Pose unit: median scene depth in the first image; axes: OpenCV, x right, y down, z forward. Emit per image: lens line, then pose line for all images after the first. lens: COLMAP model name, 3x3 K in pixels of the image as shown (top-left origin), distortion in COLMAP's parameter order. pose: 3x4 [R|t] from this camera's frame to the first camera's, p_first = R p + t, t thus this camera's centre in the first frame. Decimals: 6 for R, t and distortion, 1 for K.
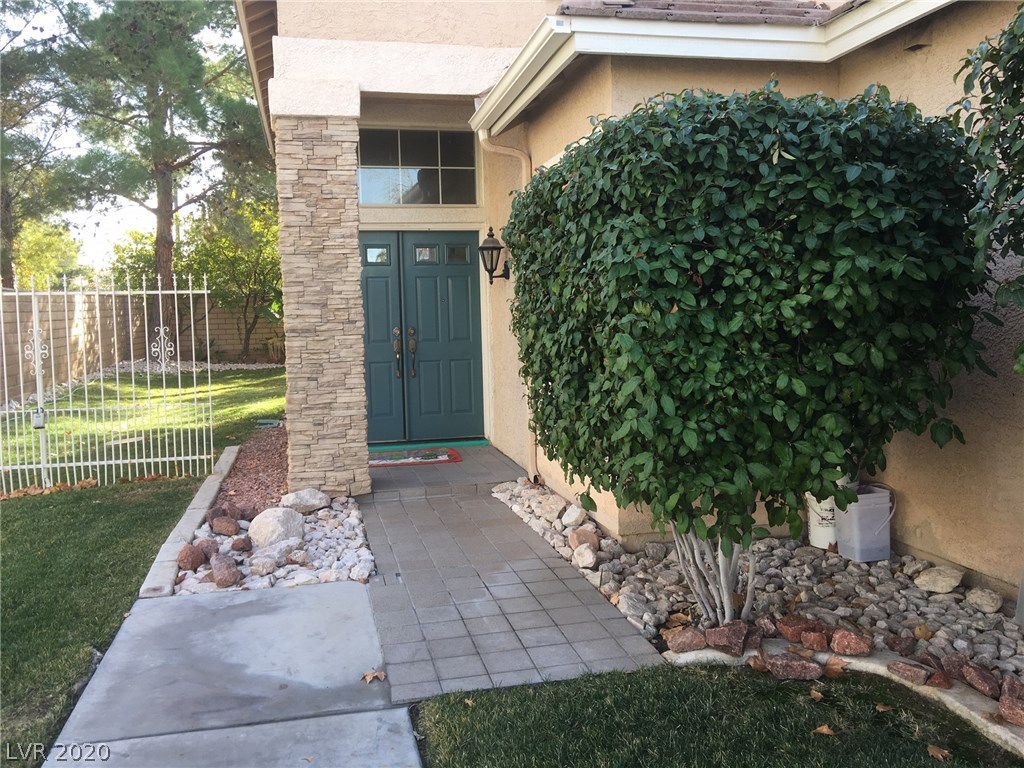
lens RADIAL K [[867.9, 0, 502.0], [0, 867.9, 370.1], [0, 0, 1]] dist [0.090804, -0.143391]
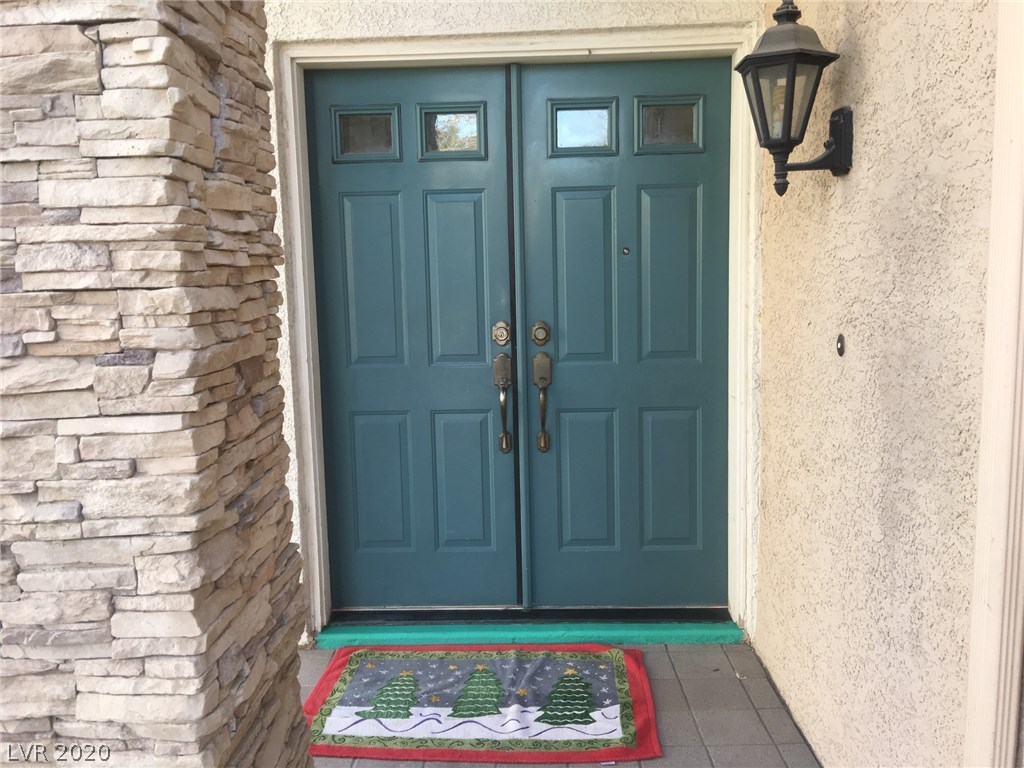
lens RADIAL K [[867.9, 0, 496.0], [0, 867.9, 373.2], [0, 0, 1]] dist [0.090804, -0.143391]
pose [[0.967048, 0.031903, -0.252586, -0.028013], [-0.017121, 0.998021, 0.060505, -0.054769], [0.254017, -0.054186, 0.965681, 0.684855]]
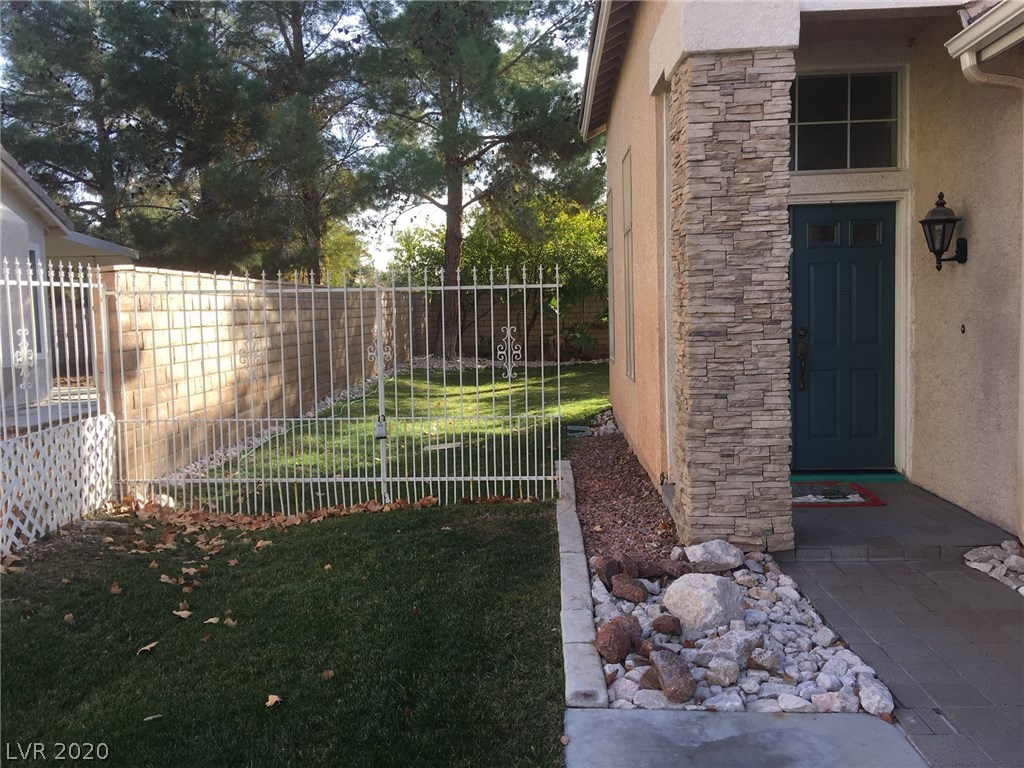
lens RADIAL K [[867.9, 0, 501.0], [0, 867.9, 373.1], [0, 0, 1]] dist [0.090804, -0.143391]
pose [[0.960848, 0.019694, -0.276374, -0.159877], [-0.017240, 0.999787, 0.011306, -0.012953], [0.276538, -0.006098, 0.960984, 0.173647]]
